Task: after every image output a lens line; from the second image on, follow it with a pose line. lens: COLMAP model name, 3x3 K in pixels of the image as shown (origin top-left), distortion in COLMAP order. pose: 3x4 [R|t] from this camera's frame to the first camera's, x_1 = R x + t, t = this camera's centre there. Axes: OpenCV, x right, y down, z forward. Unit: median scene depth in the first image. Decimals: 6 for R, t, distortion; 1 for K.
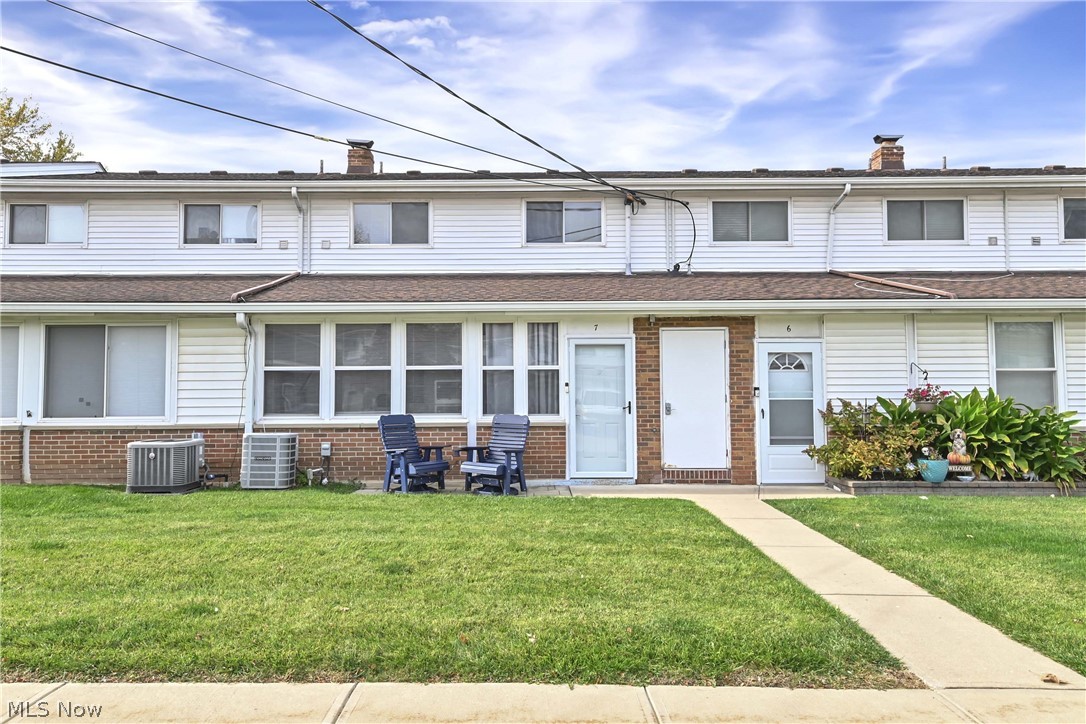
lens RADIAL K [[690.6, 0, 543.0], [0, 690.6, 362.0], [0, 0, 1]] dist [0.004866, 0.000107]
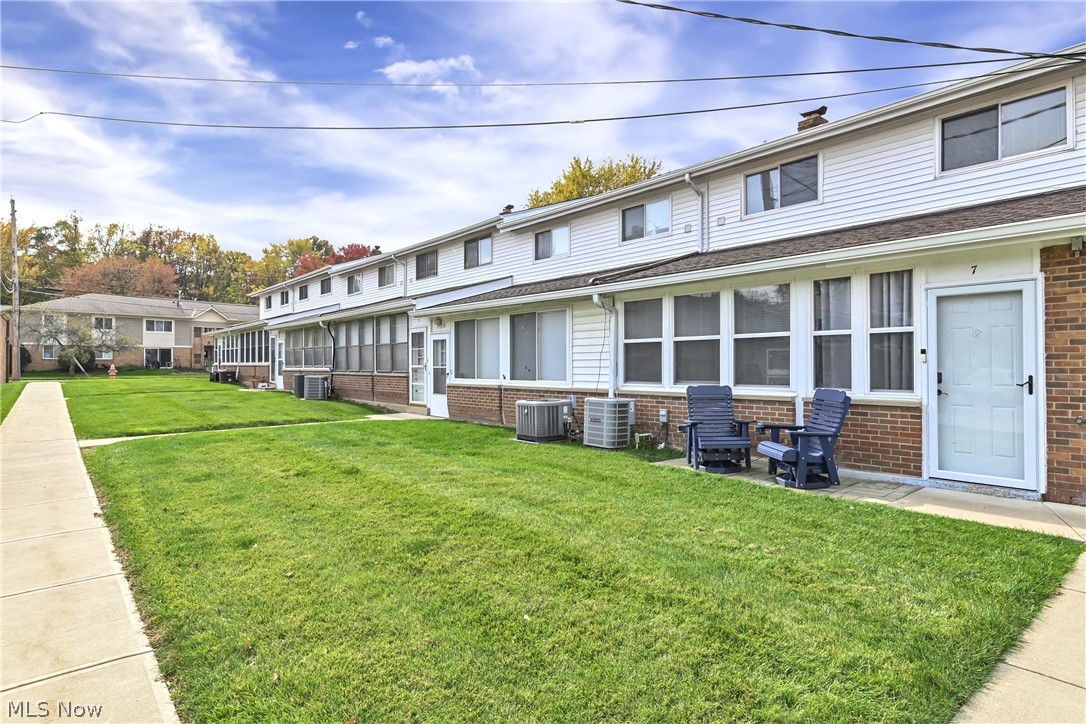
lens RADIAL K [[580.9, 0, 543.0], [0, 580.9, 362.0], [0, 0, 1]] dist [-0.001029, -0.000947]
pose [[0.652593, -0.001370, -0.757707, 0.239627], [0.037019, 0.998862, 0.030077, 0.009926], [0.756803, -0.047677, 0.651901, 0.280904]]
